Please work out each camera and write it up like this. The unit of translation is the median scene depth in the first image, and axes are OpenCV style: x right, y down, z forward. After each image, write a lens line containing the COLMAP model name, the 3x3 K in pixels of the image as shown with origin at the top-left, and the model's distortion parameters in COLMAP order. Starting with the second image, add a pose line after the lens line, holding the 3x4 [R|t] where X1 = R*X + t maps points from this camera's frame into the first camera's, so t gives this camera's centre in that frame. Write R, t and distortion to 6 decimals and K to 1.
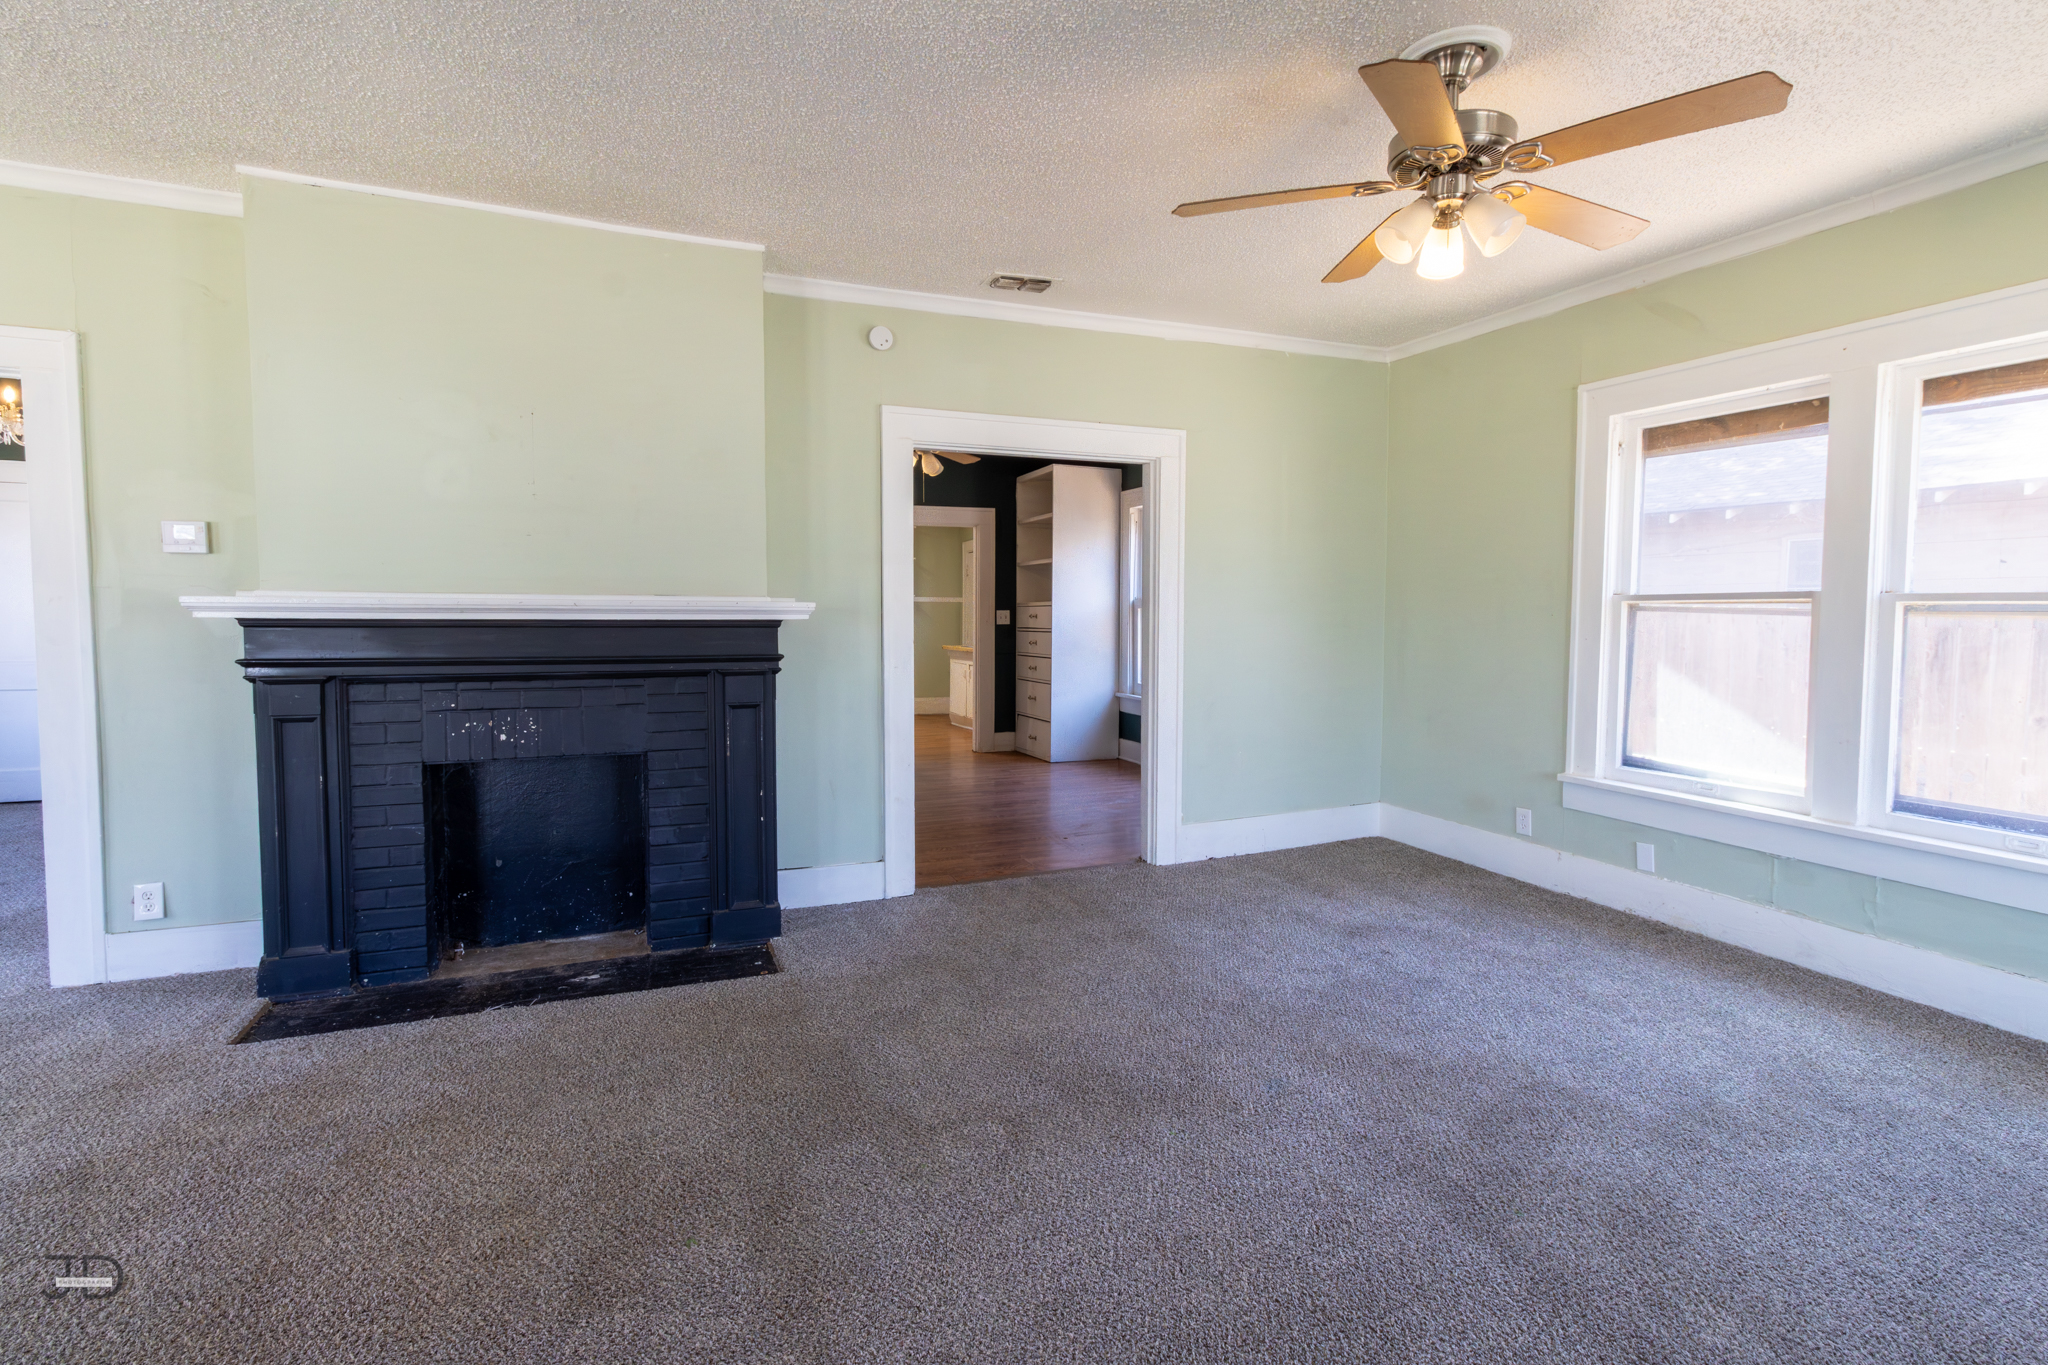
lens RADIAL K [[975.3, 0, 1030.4], [0, 975.3, 656.9], [0, 0, 1]] dist [0.000282, 0.000444]
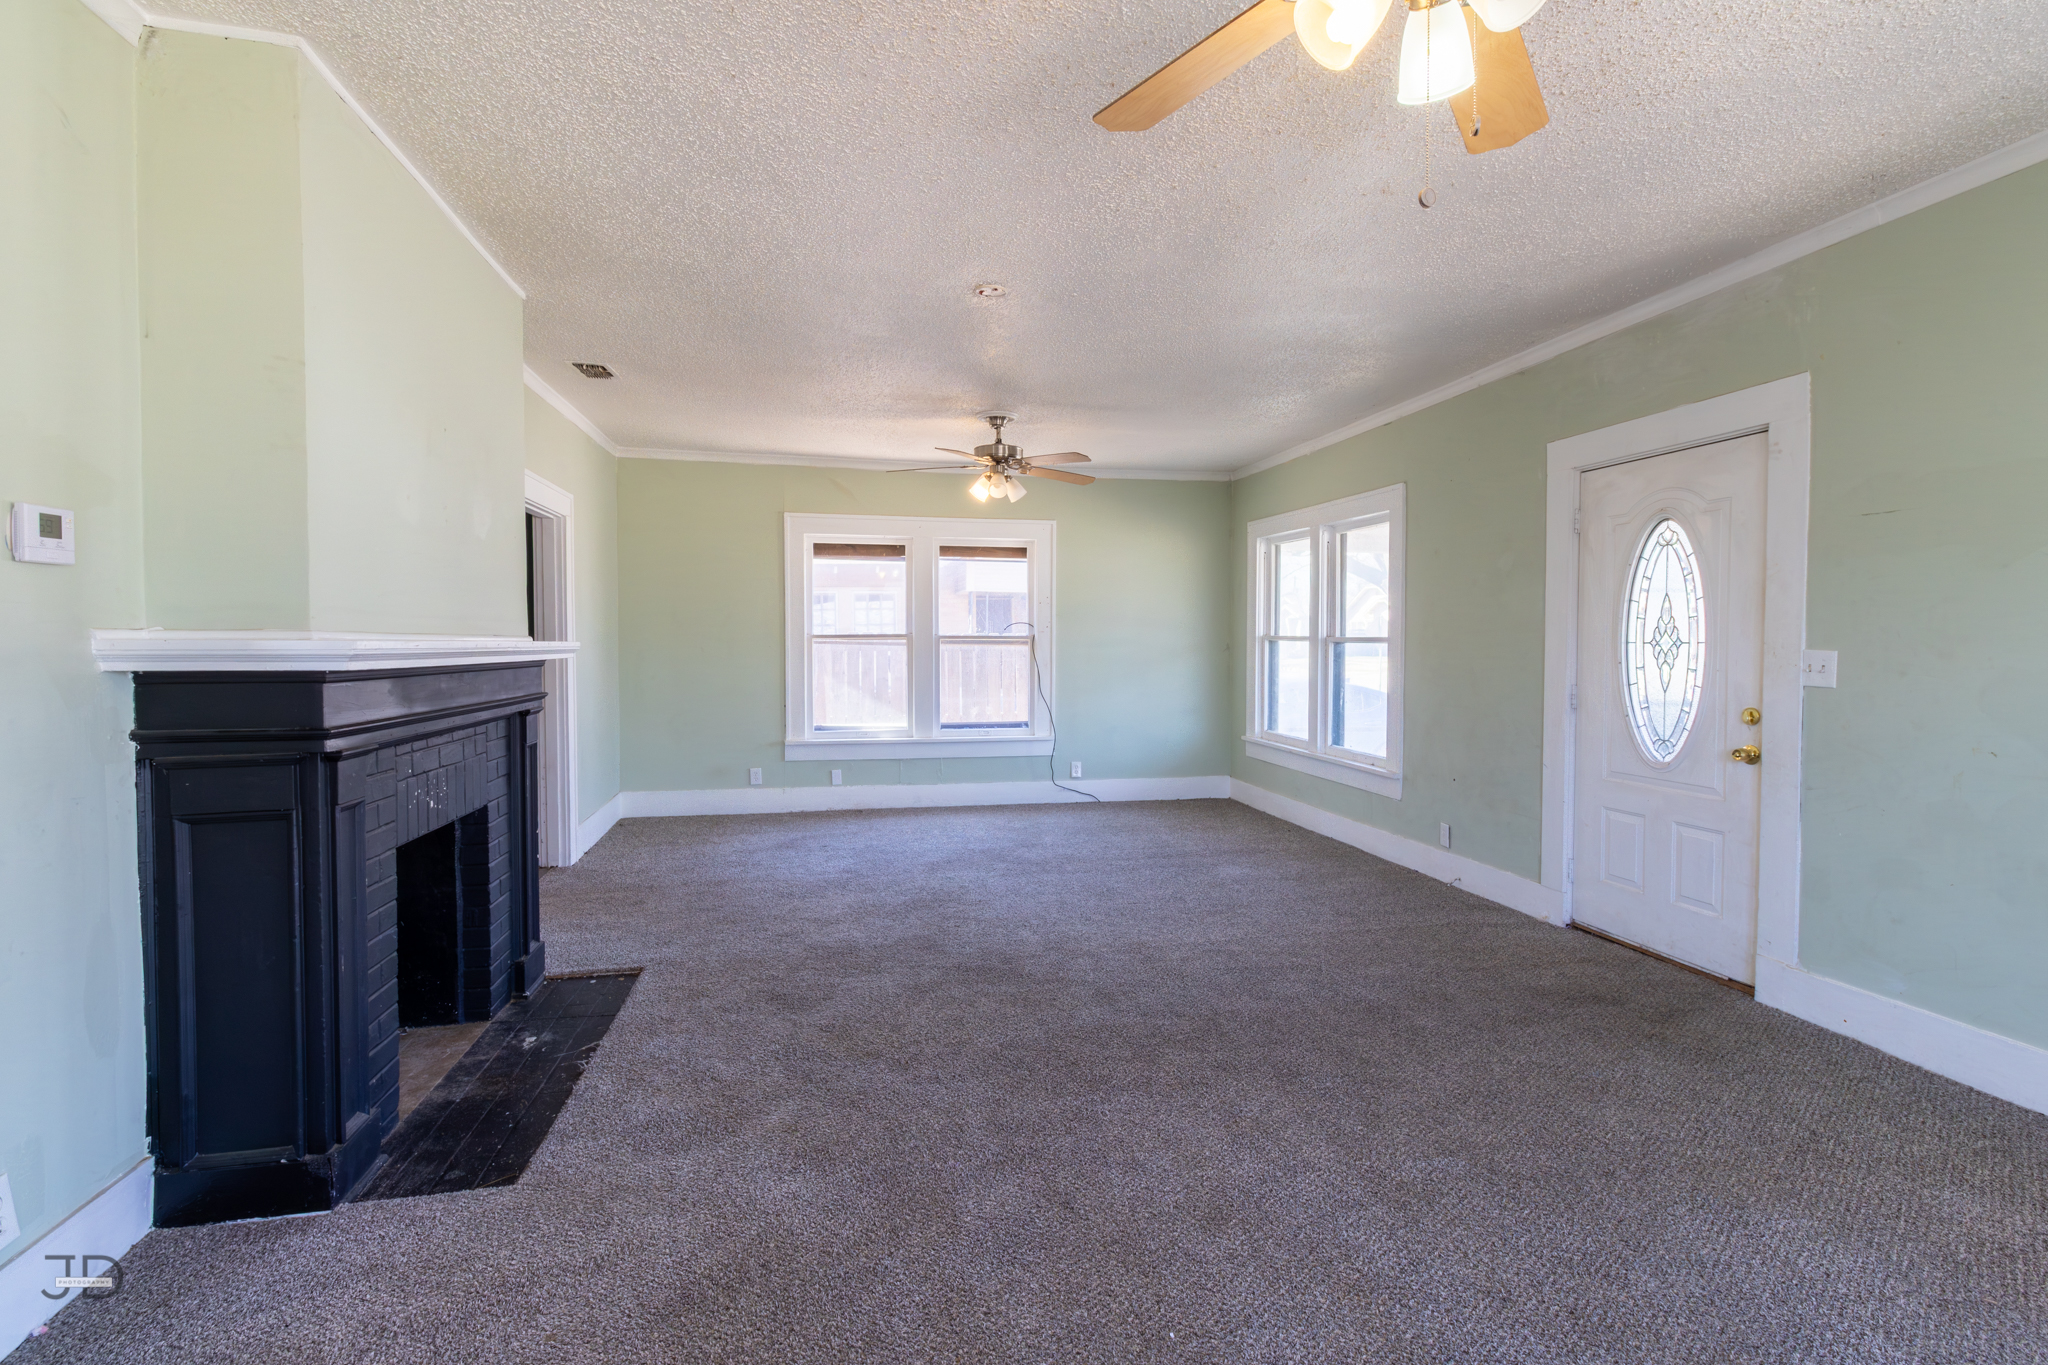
lens RADIAL K [[965.0, 0, 1035.6], [0, 965.0, 655.9], [0, 0, 1]] dist [0.002368, 0.000892]
pose [[0.185857, -0.020240, 0.982368, -1.236832], [0.049490, 0.998712, 0.011214, -0.028611], [-0.981330, 0.046533, 0.186620, 0.319368]]
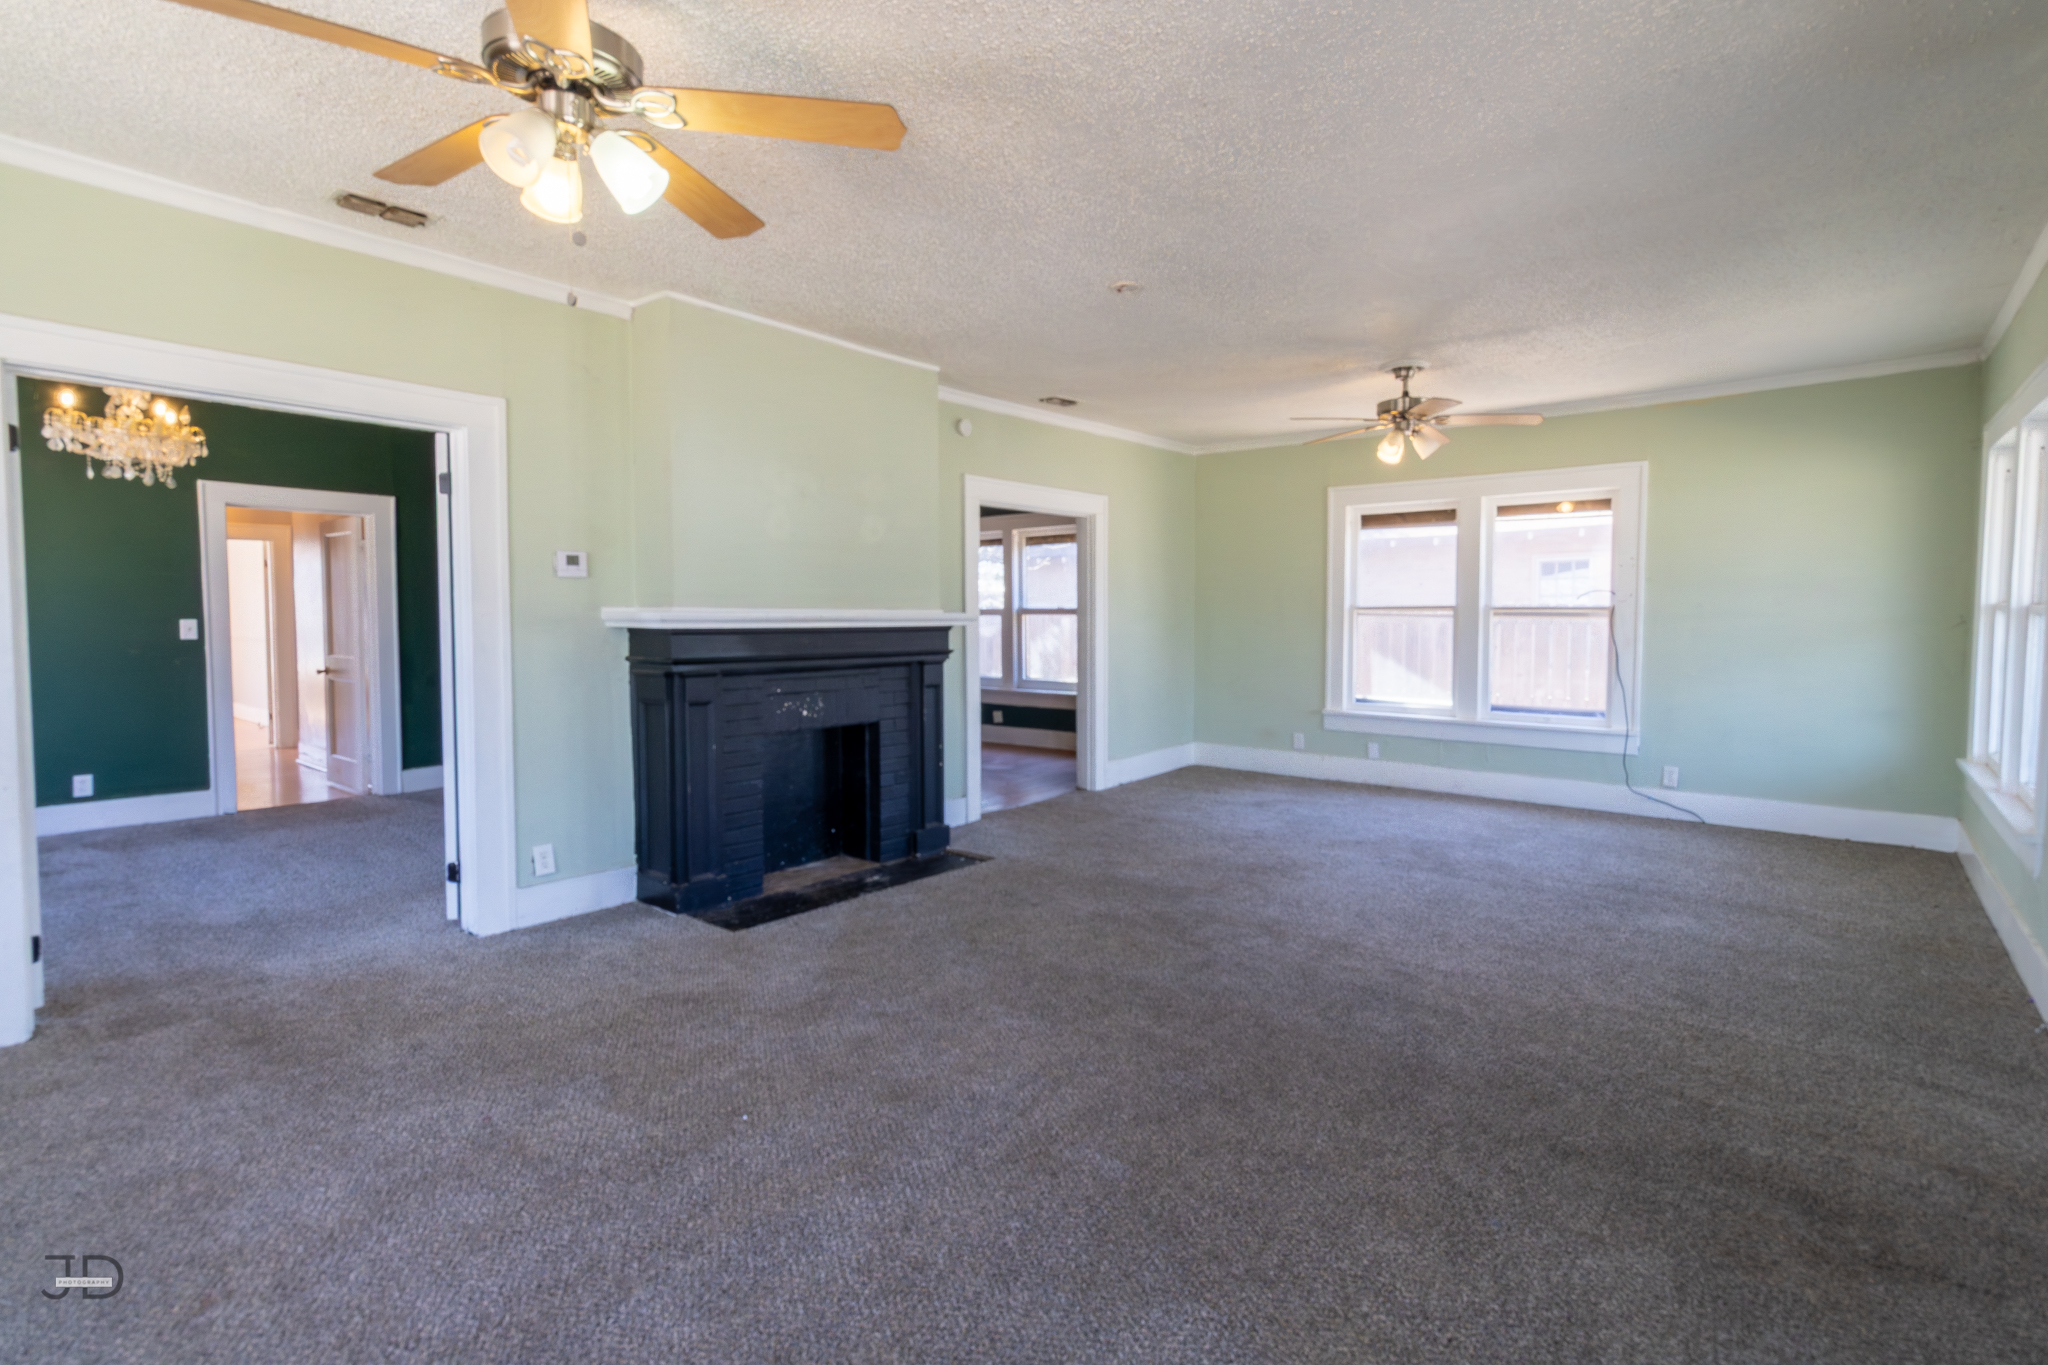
lens RADIAL K [[965.0, 0, 1035.6], [0, 965.0, 655.9], [0, 0, 1]] dist [0.002368, 0.000892]
pose [[0.885589, -0.025449, 0.463772, -0.864088], [0.028053, 0.999606, 0.001284, 0.009333], [-0.463622, 0.011873, 0.885954, -0.349653]]
